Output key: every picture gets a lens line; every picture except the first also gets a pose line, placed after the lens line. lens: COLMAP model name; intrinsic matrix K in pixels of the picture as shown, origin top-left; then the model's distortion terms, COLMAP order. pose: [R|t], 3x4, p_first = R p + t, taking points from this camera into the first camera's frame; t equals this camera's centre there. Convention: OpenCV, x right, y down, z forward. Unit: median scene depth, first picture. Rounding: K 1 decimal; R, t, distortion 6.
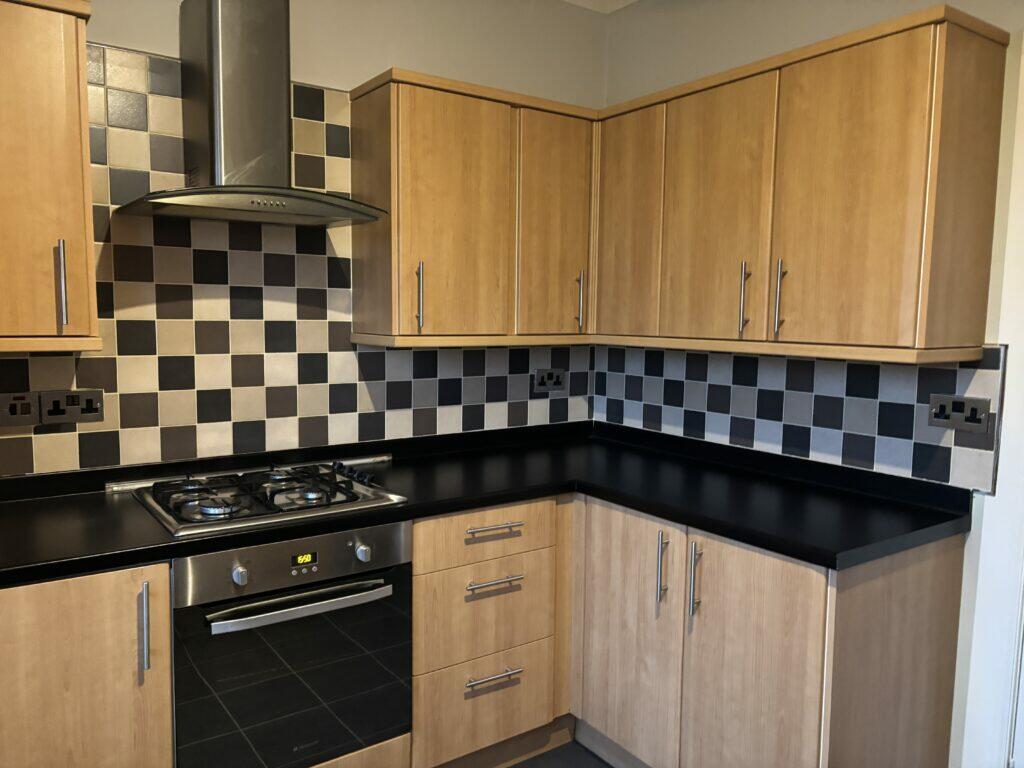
lens RADIAL K [[761.4, 0, 513.3], [0, 761.4, 385.9], [0, 0, 1]] dist [-0.004279, -0.014289]
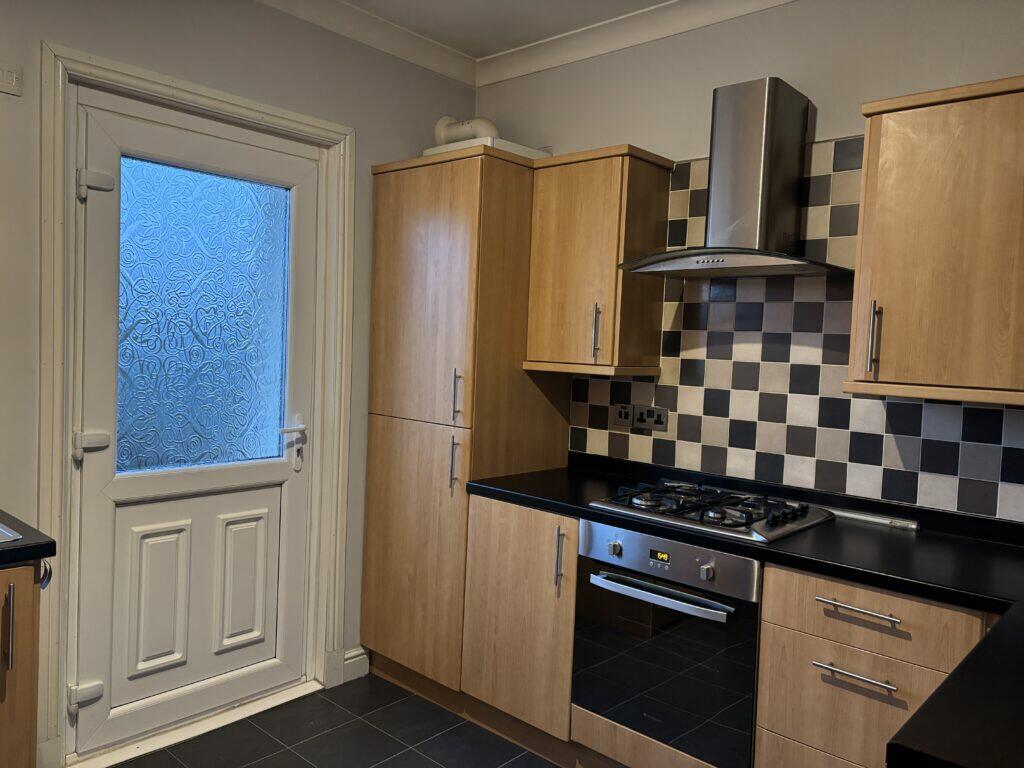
lens RADIAL K [[761.4, 0, 509.8], [0, 761.4, 376.9], [0, 0, 1]] dist [-0.004279, -0.014289]
pose [[0.184673, 0.031983, -0.982280, 0.709623], [-0.132359, 0.991174, 0.007388, -0.023137], [0.973847, 0.128649, 0.187276, 0.431554]]
